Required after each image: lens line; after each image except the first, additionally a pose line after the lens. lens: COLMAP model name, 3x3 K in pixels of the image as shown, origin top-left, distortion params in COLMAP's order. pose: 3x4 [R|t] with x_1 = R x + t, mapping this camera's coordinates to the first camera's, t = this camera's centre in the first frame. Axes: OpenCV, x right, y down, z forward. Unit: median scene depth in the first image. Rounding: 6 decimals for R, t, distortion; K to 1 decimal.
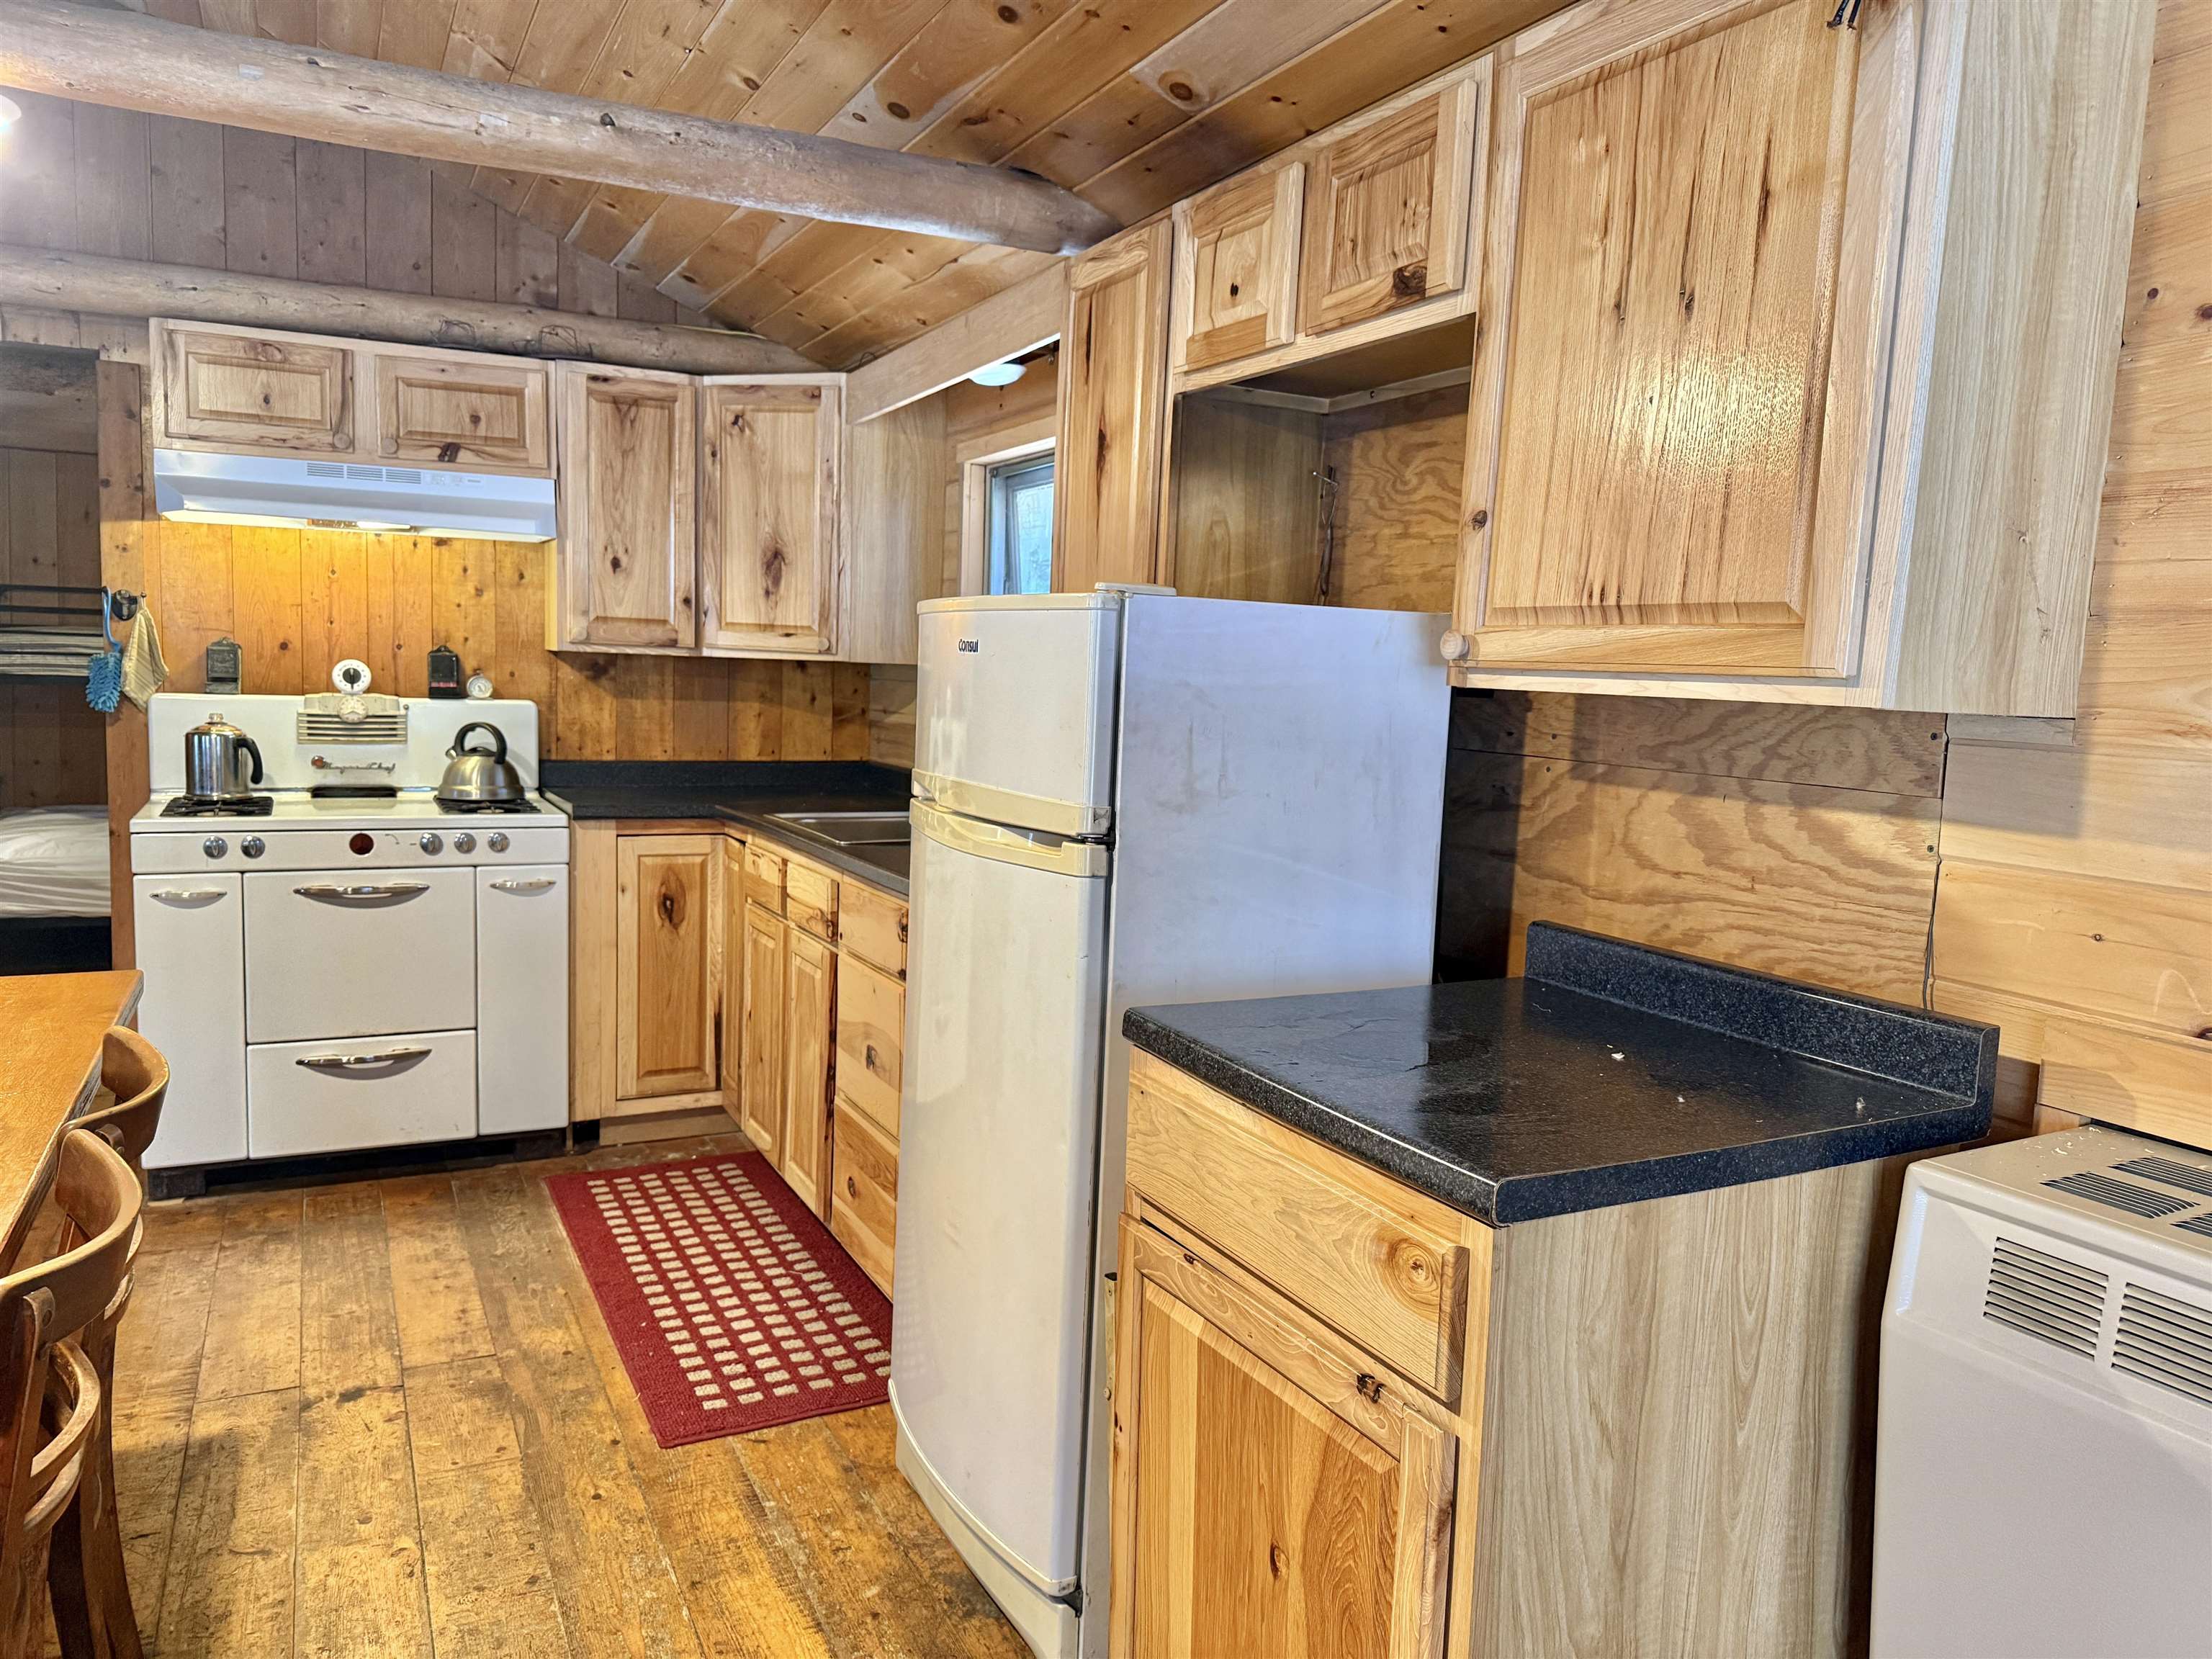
lens RADIAL K [[1546.9, 0, 1106.0], [0, 1546.9, 829.5], [0, 0, 1]] dist [0.103176, -0.141458]
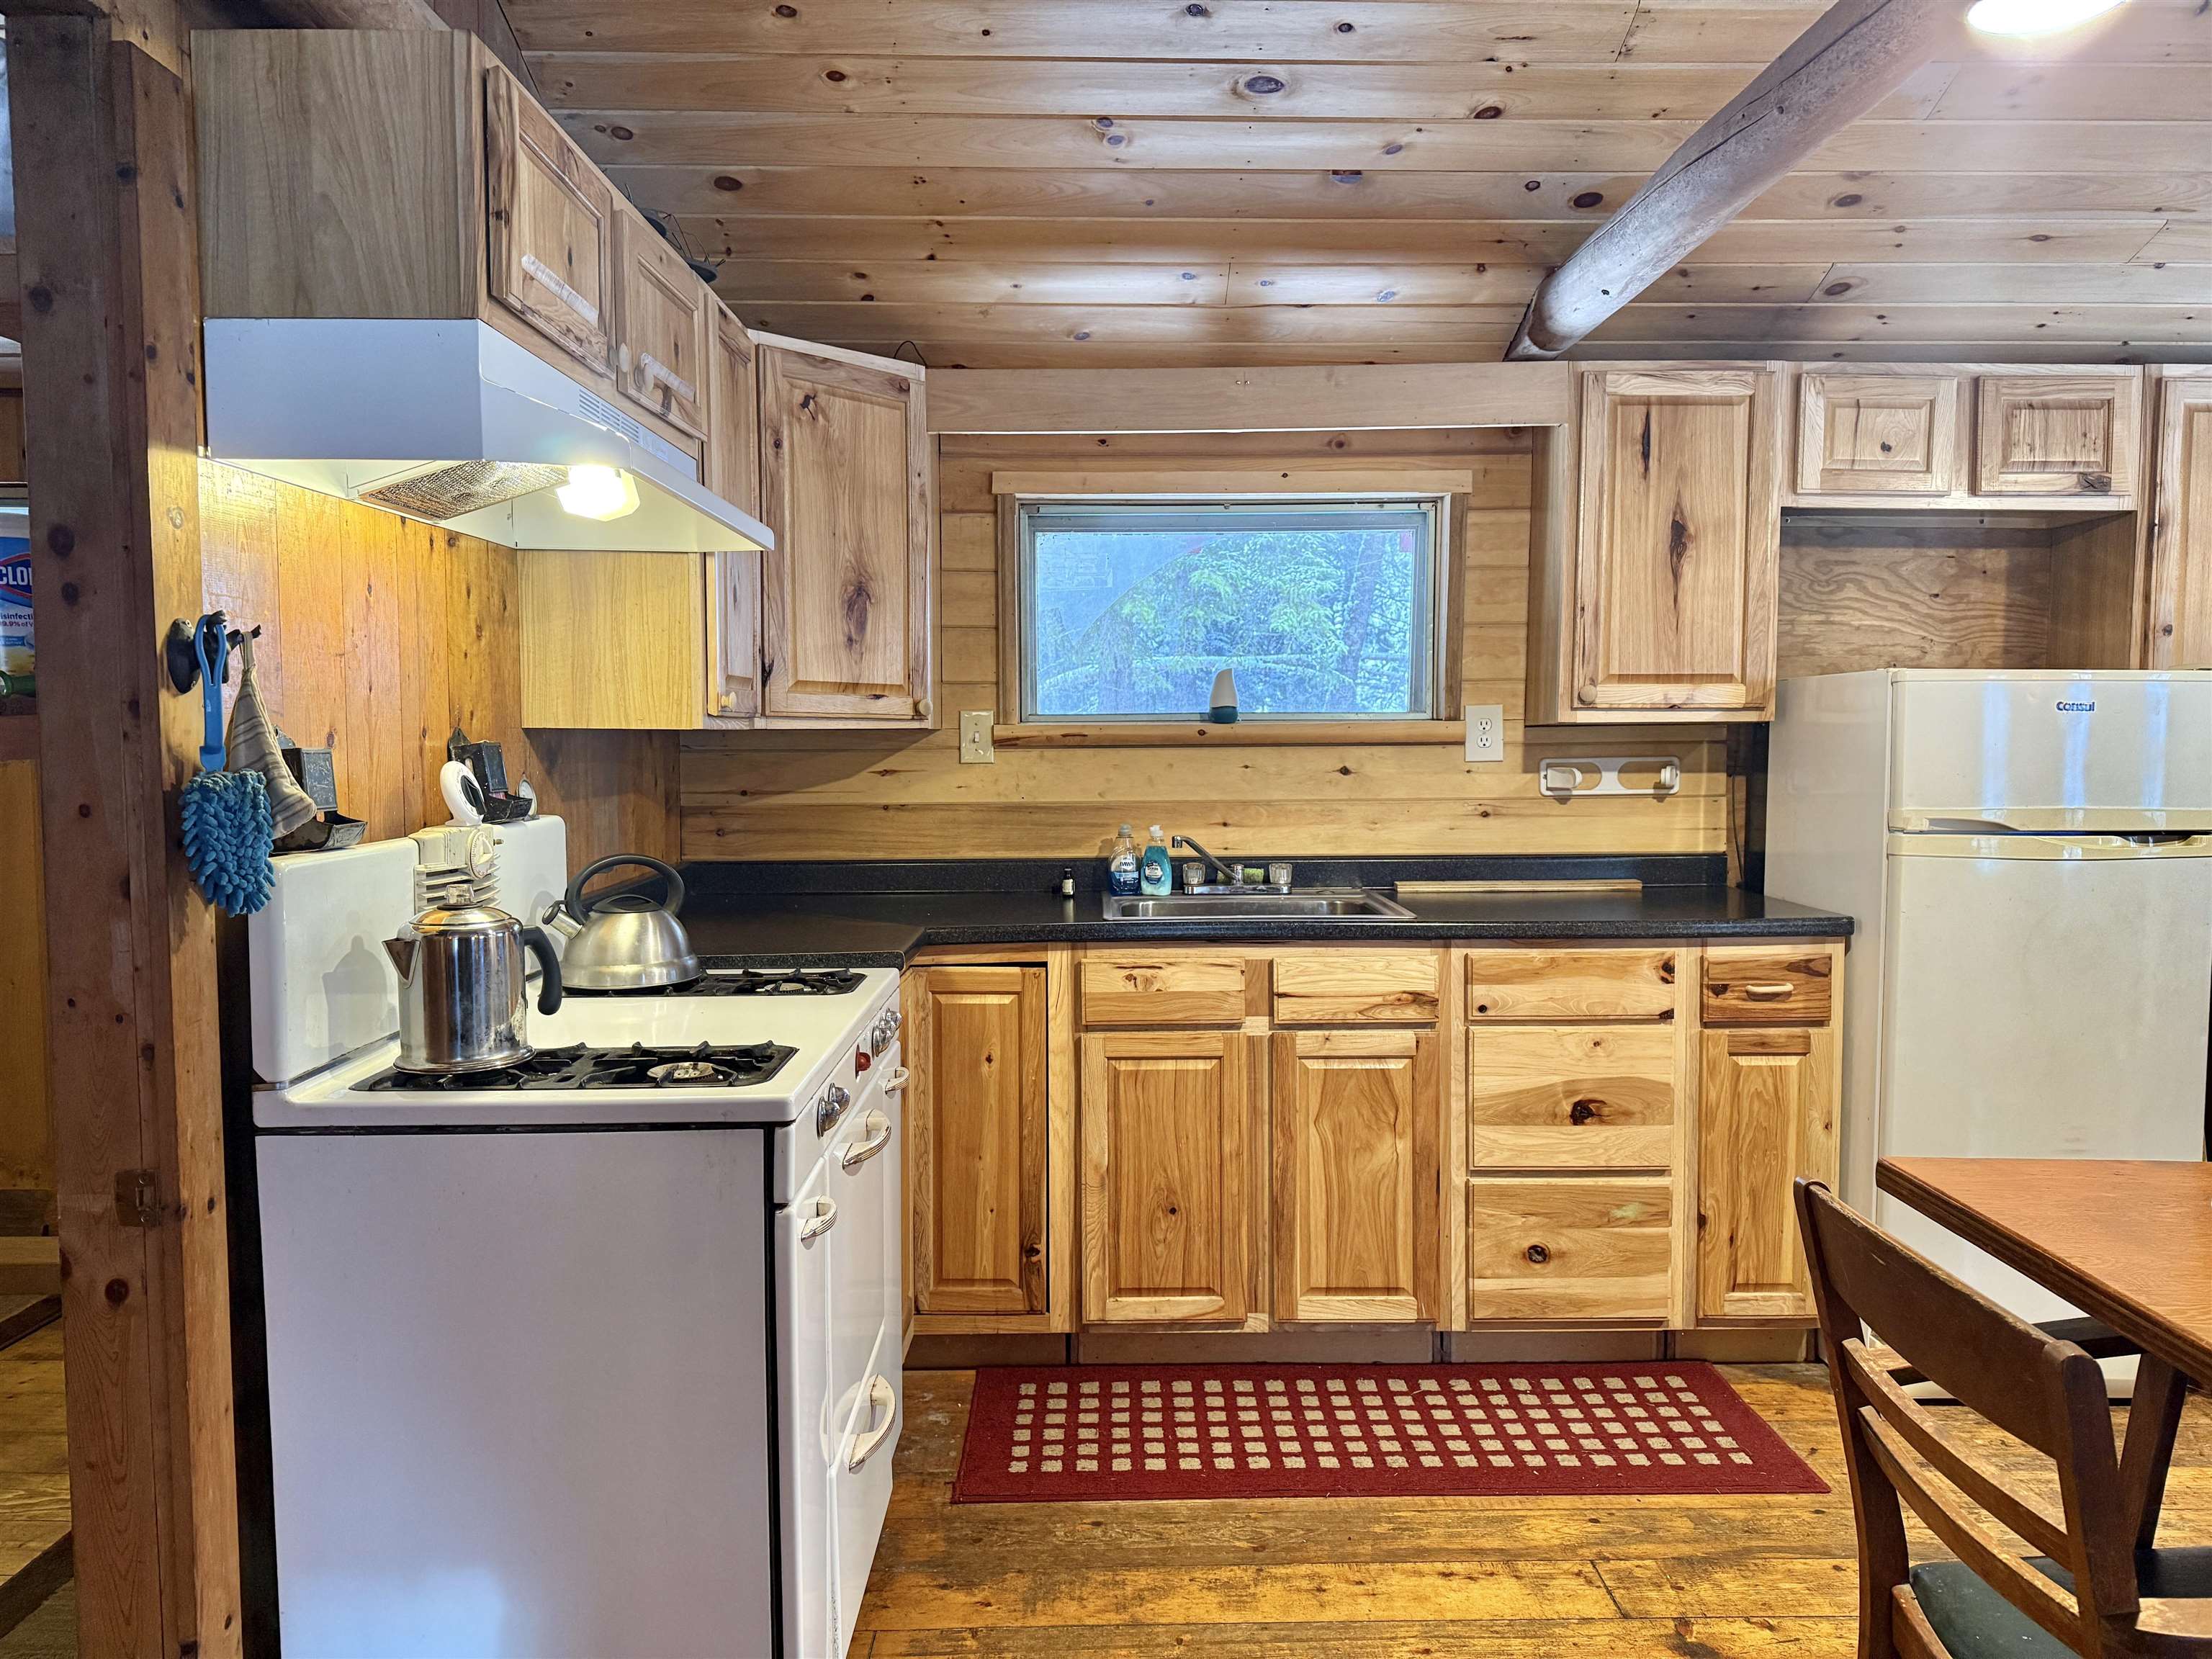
lens RADIAL K [[1546.9, 0, 1106.0], [0, 1546.9, 829.5], [0, 0, 1]] dist [0.103176, -0.141458]
pose [[0.442494, -0.092633, 0.891974, -1.338764], [0.110471, 0.992705, 0.048292, -0.135957], [-0.889941, 0.077168, 0.449500, 0.905427]]
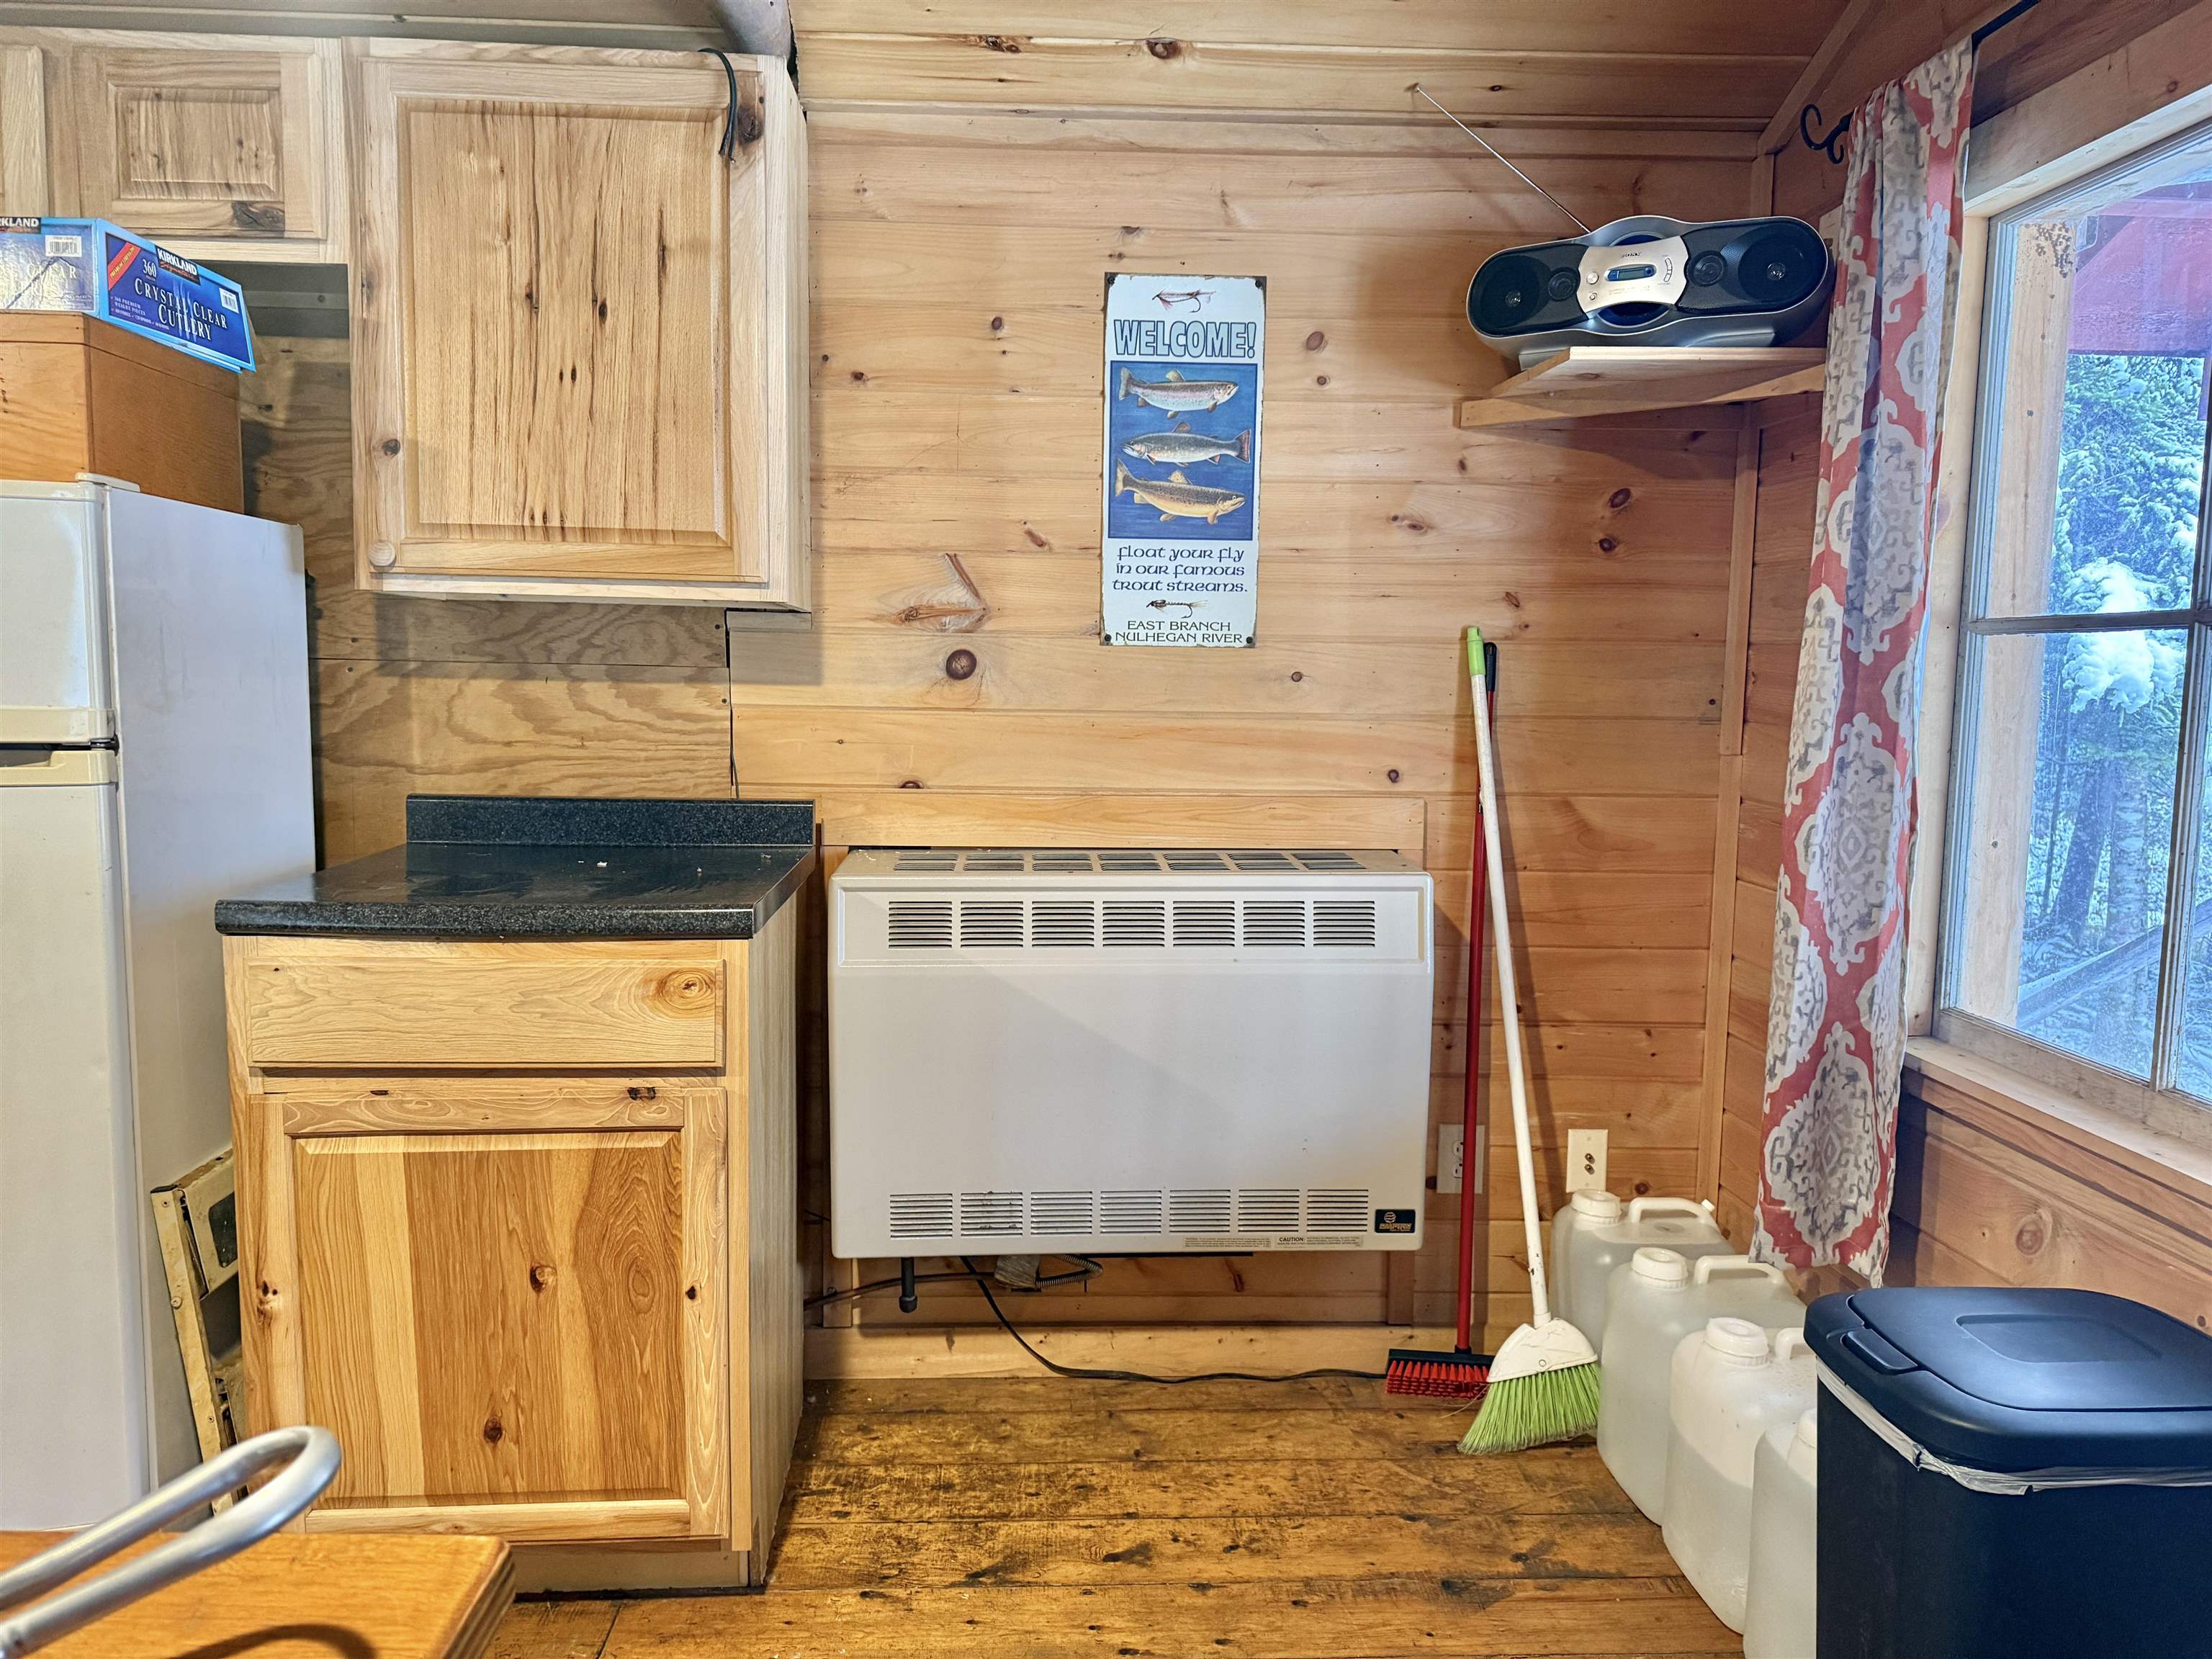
lens RADIAL K [[1531.8, 0, 1119.1], [0, 1531.8, 836.8], [0, 0, 1]] dist [0.087956, -0.142475]
pose [[0.400208, -0.128707, 0.907341, -0.446730], [0.097074, 0.990472, 0.097682, 0.021855], [-0.911268, 0.048986, 0.408889, 0.028539]]
